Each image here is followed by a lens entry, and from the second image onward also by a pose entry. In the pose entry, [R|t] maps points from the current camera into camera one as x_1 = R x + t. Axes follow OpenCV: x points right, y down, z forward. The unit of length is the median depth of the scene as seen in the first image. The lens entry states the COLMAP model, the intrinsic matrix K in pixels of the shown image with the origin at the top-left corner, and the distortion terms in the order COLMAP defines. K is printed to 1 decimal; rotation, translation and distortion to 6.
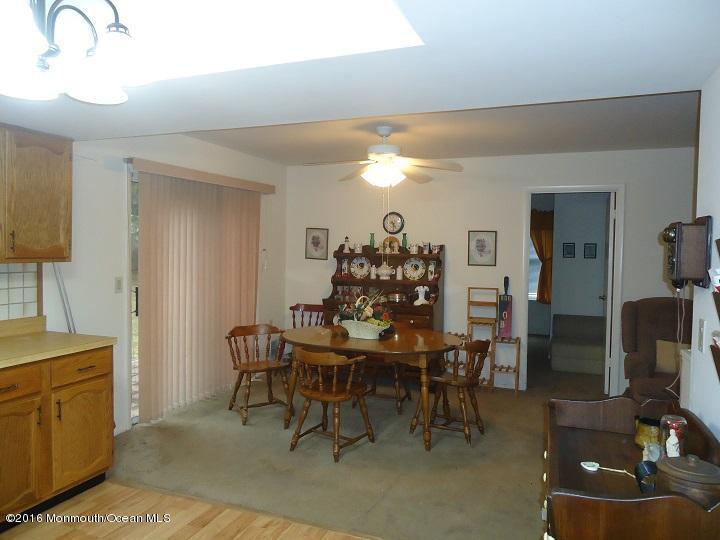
lens RADIAL K [[525.1, 0, 362.7], [0, 525.1, 267.4], [0, 0, 1]] dist [-0.002885, 0.000682]
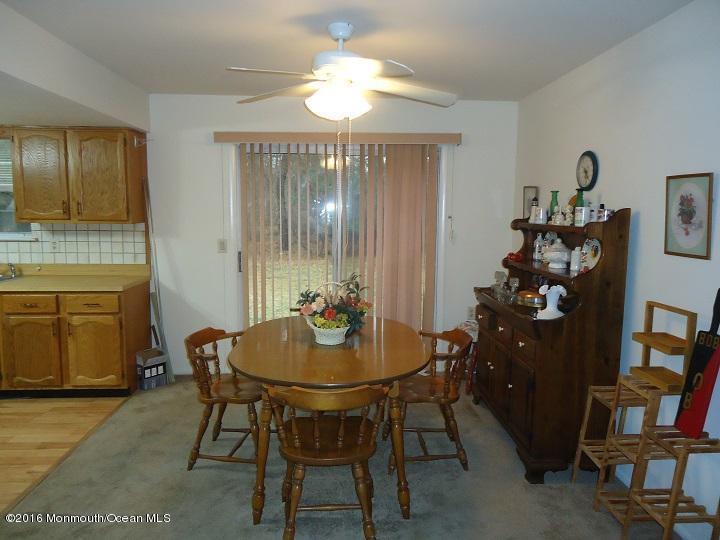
lens RADIAL K [[525.1, 0, 362.7], [0, 525.1, 267.4], [0, 0, 1]] dist [-0.002885, 0.000682]
pose [[0.411686, 0.092368, -0.906633, 0.865626], [-0.038463, 0.995725, 0.083979, -0.034801], [0.910514, 0.000299, 0.413478, 0.986868]]
